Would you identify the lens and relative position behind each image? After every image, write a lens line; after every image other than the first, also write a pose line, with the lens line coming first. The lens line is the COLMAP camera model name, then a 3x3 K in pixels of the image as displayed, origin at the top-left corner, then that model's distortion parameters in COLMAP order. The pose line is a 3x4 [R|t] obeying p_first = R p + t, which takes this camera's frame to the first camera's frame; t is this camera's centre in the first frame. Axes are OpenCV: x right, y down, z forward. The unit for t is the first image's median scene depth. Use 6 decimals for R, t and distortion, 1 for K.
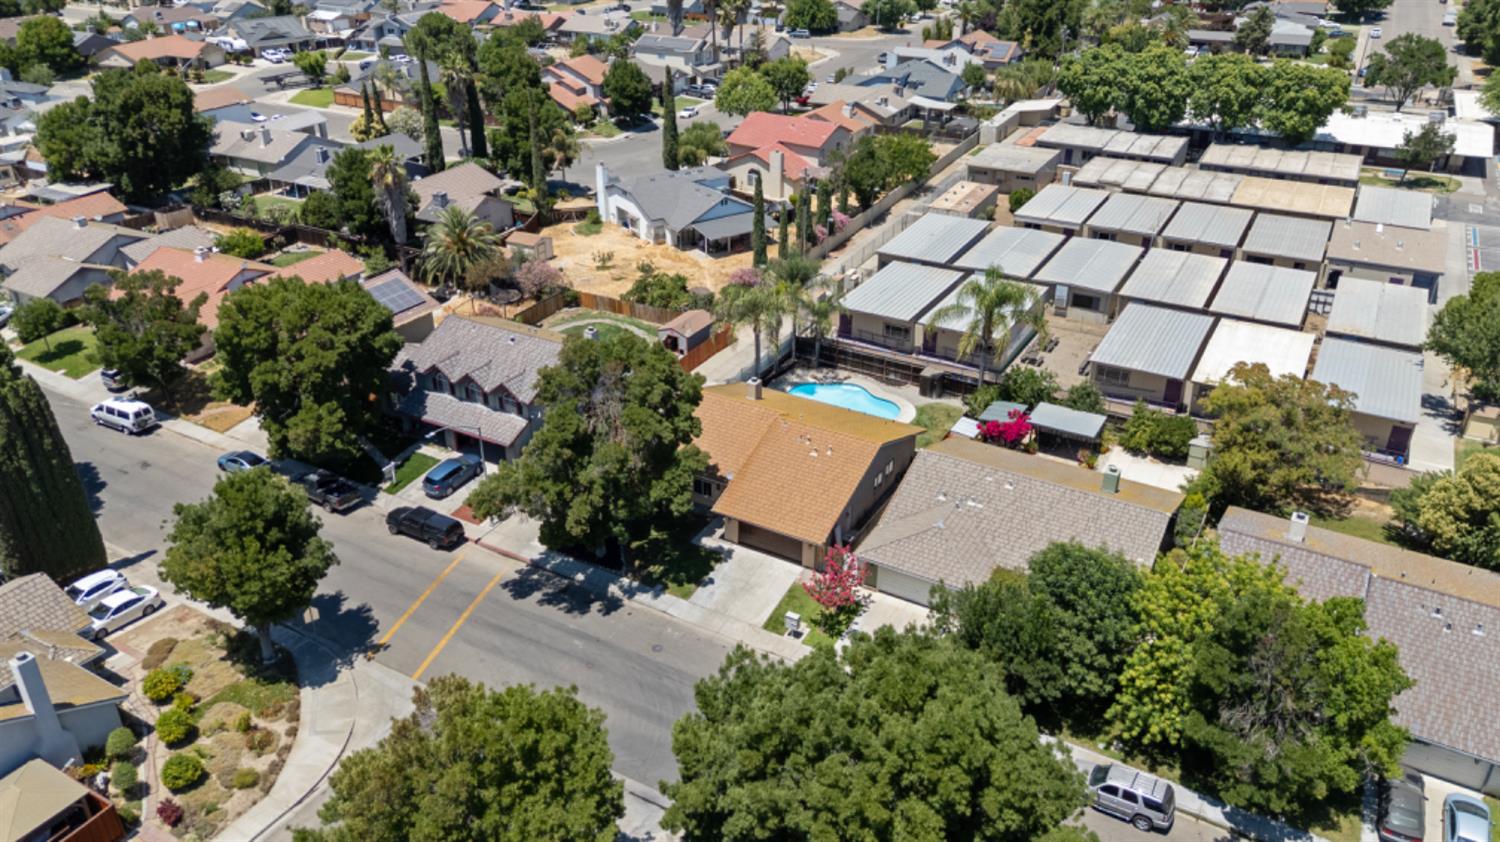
lens RADIAL K [[1051.0, 0, 750.6], [0, 1051.0, 424.5], [0, 0, 1]] dist [0.014535, 0.001230]
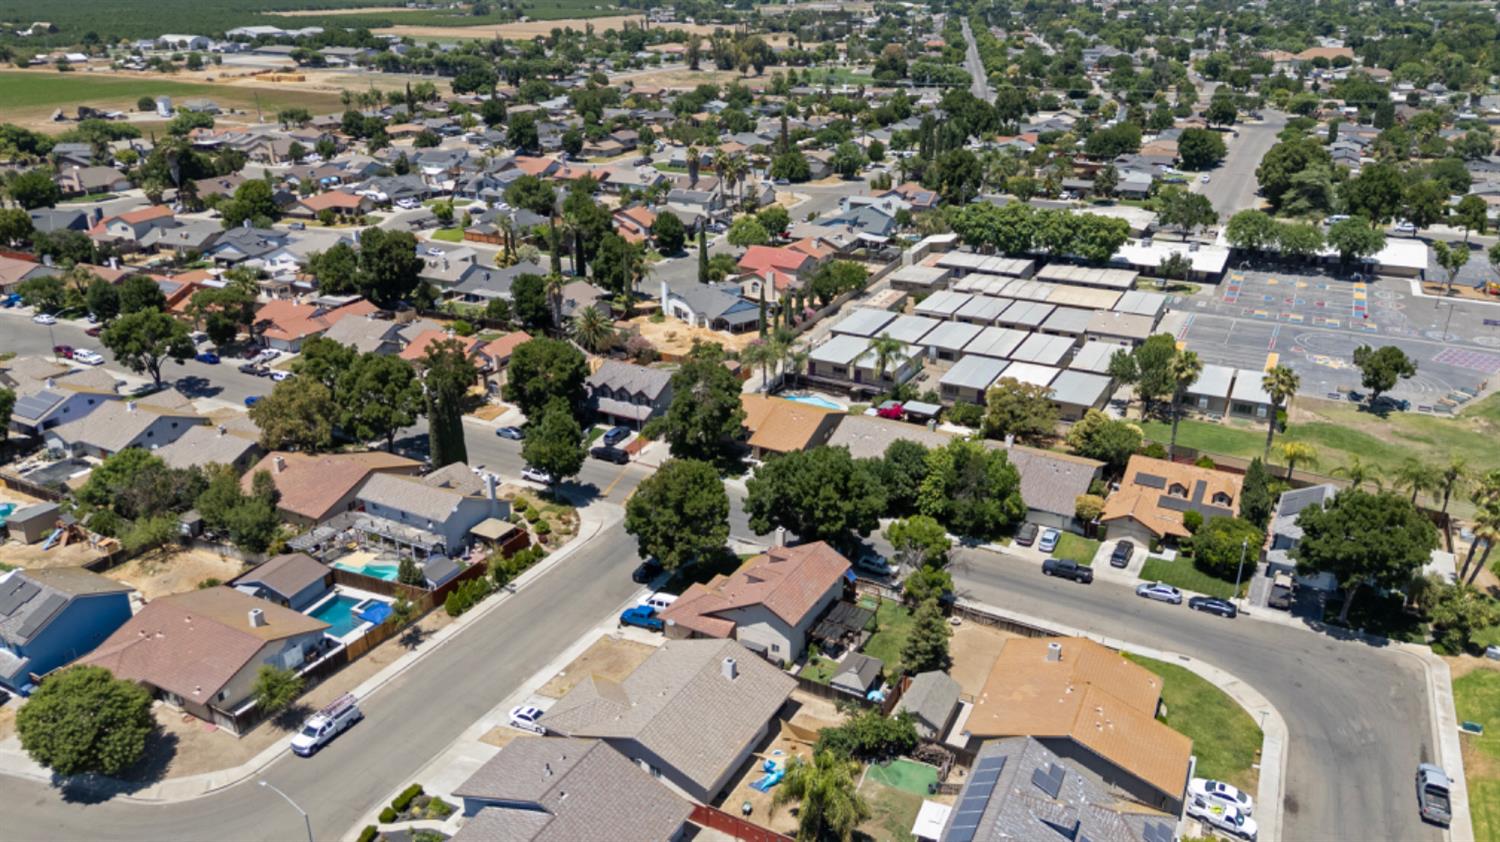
lens RADIAL K [[1051.0, 0, 750.2], [0, 1051.0, 418.8], [0, 0, 1]] dist [0.014535, 0.001230]
pose [[0.999846, -0.009505, 0.014757, -0.031897], [0.010959, 0.994745, -0.101800, 0.128633], [-0.013711, 0.101946, 0.994695, -0.580303]]
